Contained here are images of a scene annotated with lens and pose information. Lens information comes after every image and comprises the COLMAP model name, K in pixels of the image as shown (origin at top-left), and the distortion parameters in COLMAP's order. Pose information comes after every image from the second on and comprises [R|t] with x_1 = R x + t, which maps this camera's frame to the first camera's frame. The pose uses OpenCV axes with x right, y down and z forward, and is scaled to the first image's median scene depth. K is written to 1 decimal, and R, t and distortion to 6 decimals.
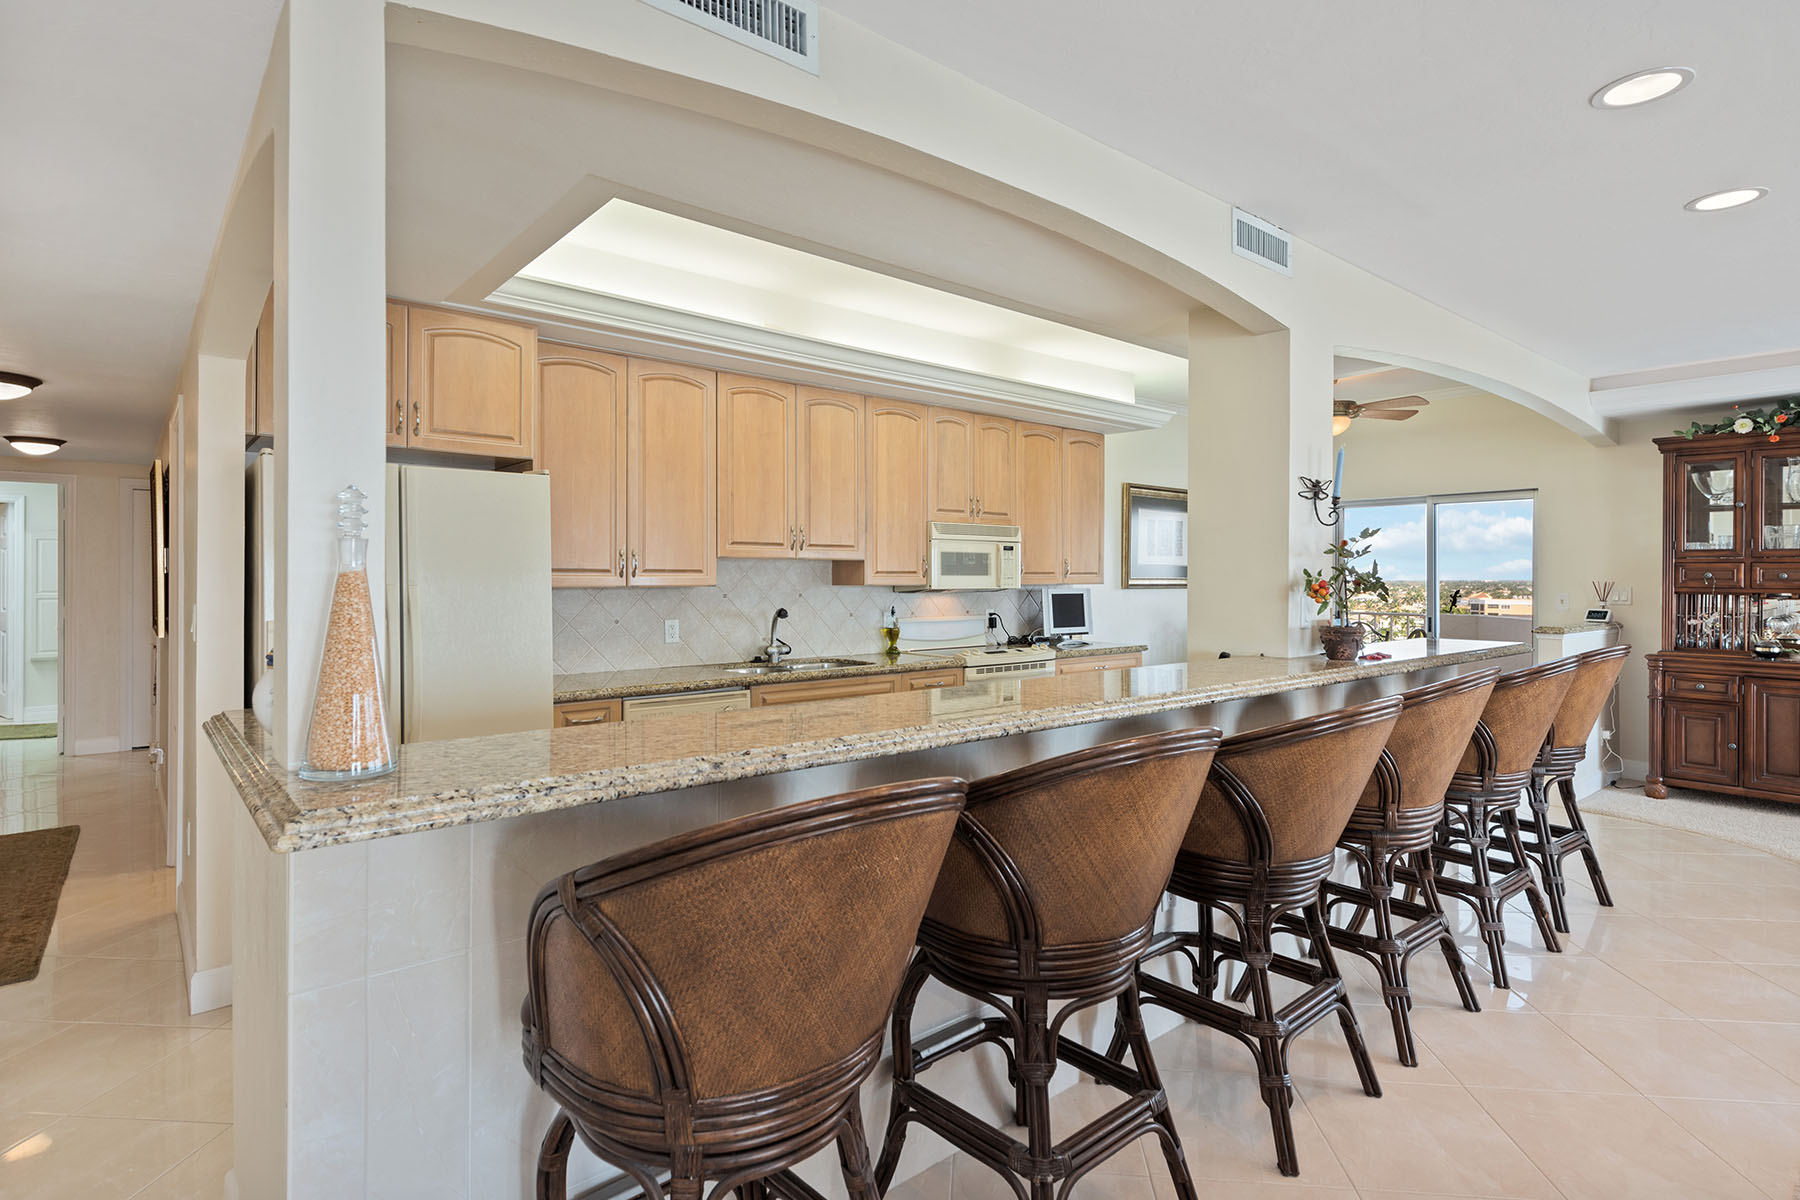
lens RADIAL K [[879.1, 0, 899.5], [0, 879.1, 590.9], [0, 0, 1]] dist [0.001160, 0.000227]
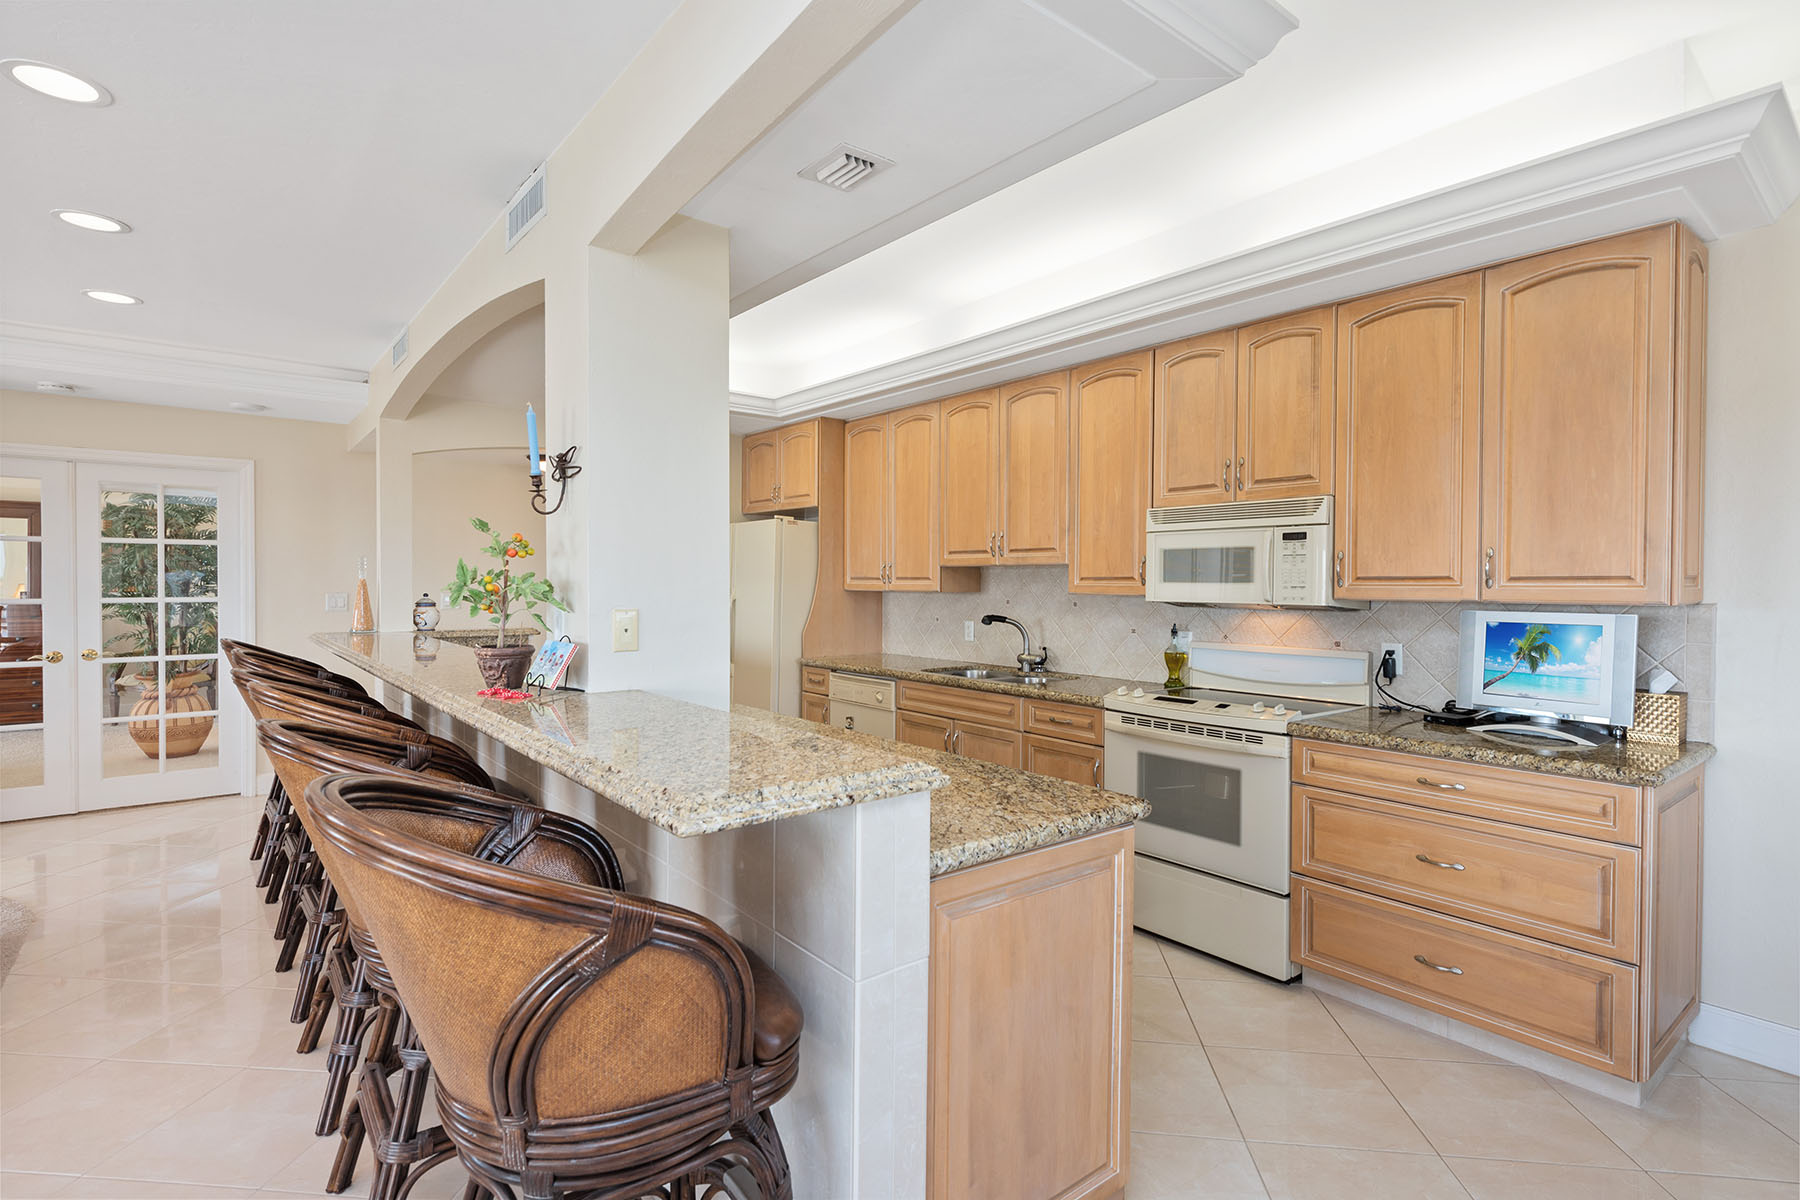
lens RADIAL K [[879.1, 0, 897.1], [0, 879.1, 596.0], [0, 0, 1]] dist [0.001160, 0.000227]
pose [[-0.024005, 0.017155, -0.999565, 0.757682], [-0.018427, 0.999675, 0.017599, -0.015143], [0.999542, 0.018841, -0.023681, 0.798774]]
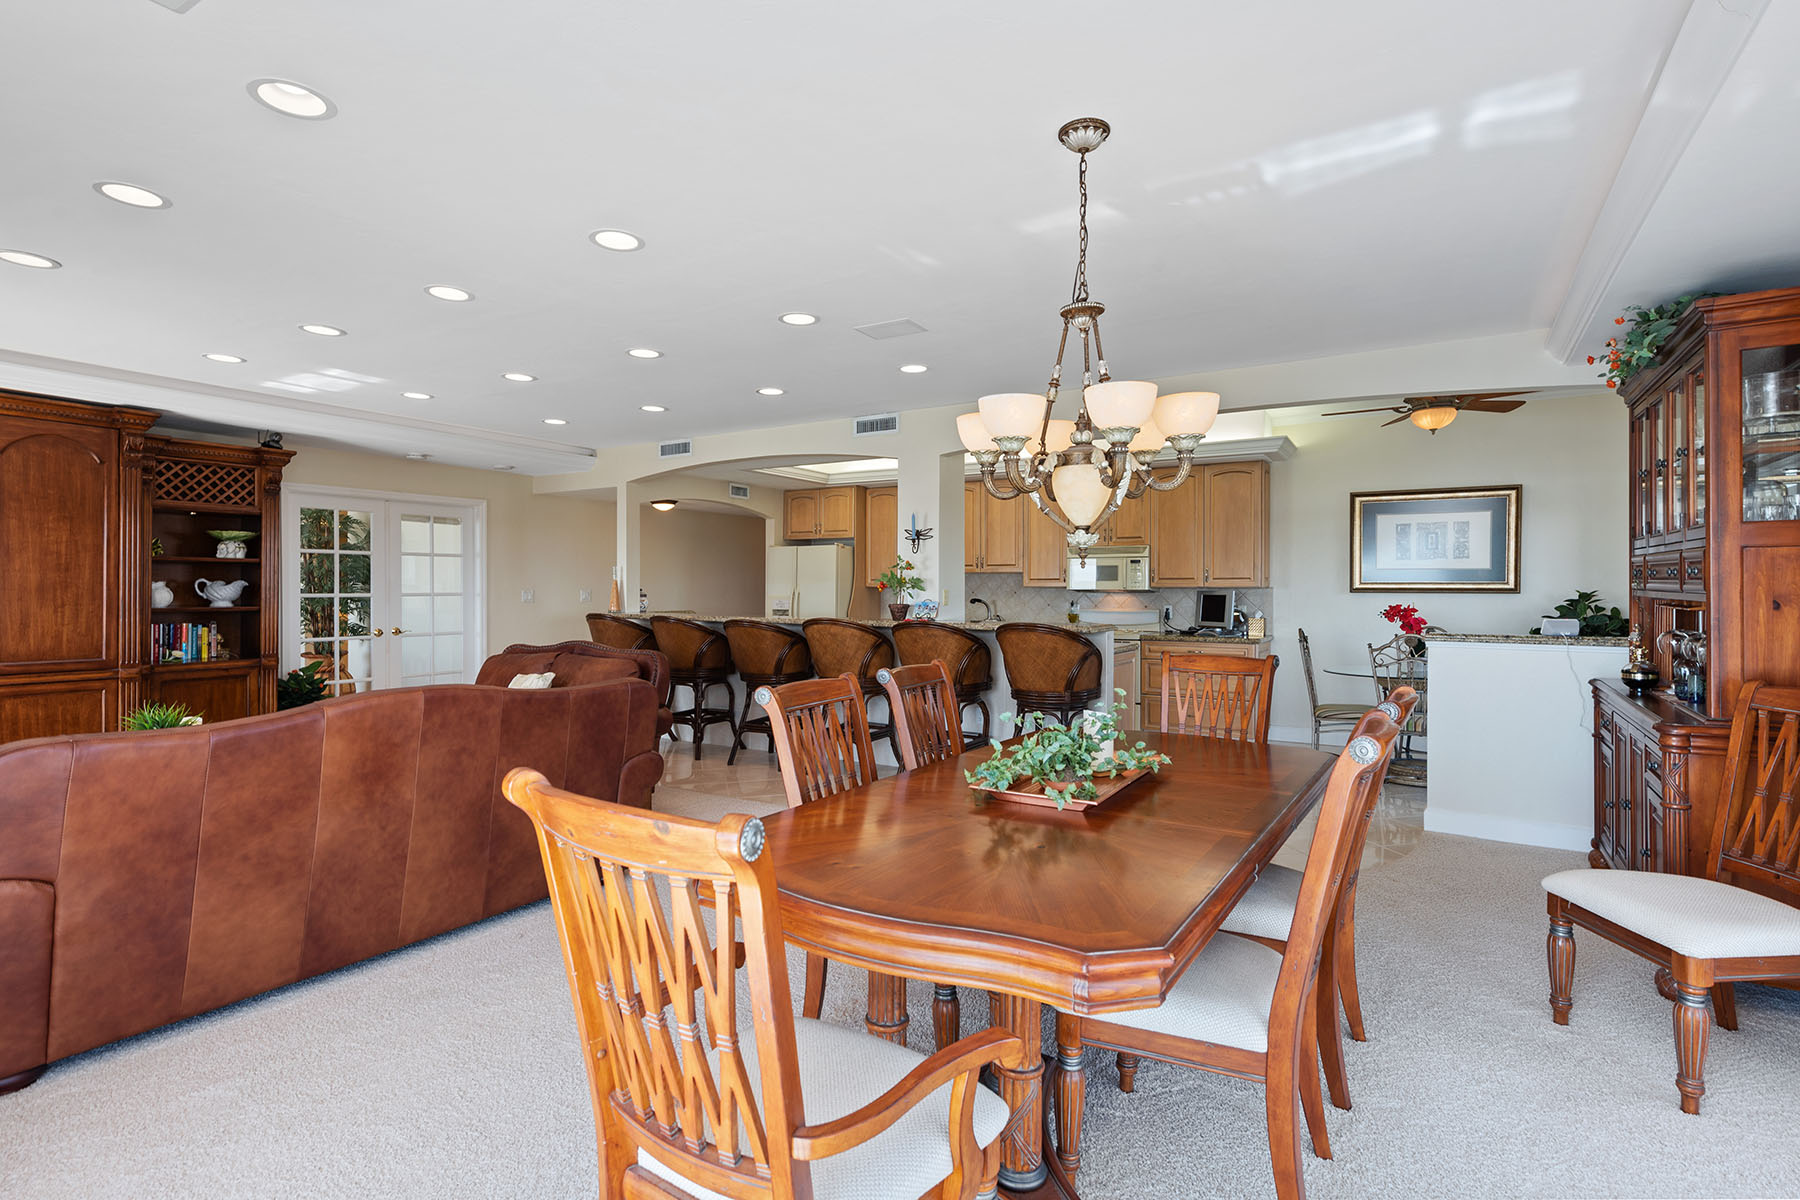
lens RADIAL K [[879.1, 0, 898.0], [0, 879.1, 592.1], [0, 0, 1]] dist [0.001160, 0.000227]
pose [[0.304099, 0.005330, -0.952626, 1.439474], [-0.016399, 0.999865, 0.000360, 0.006946], [0.952499, 0.015512, 0.304145, 0.221341]]
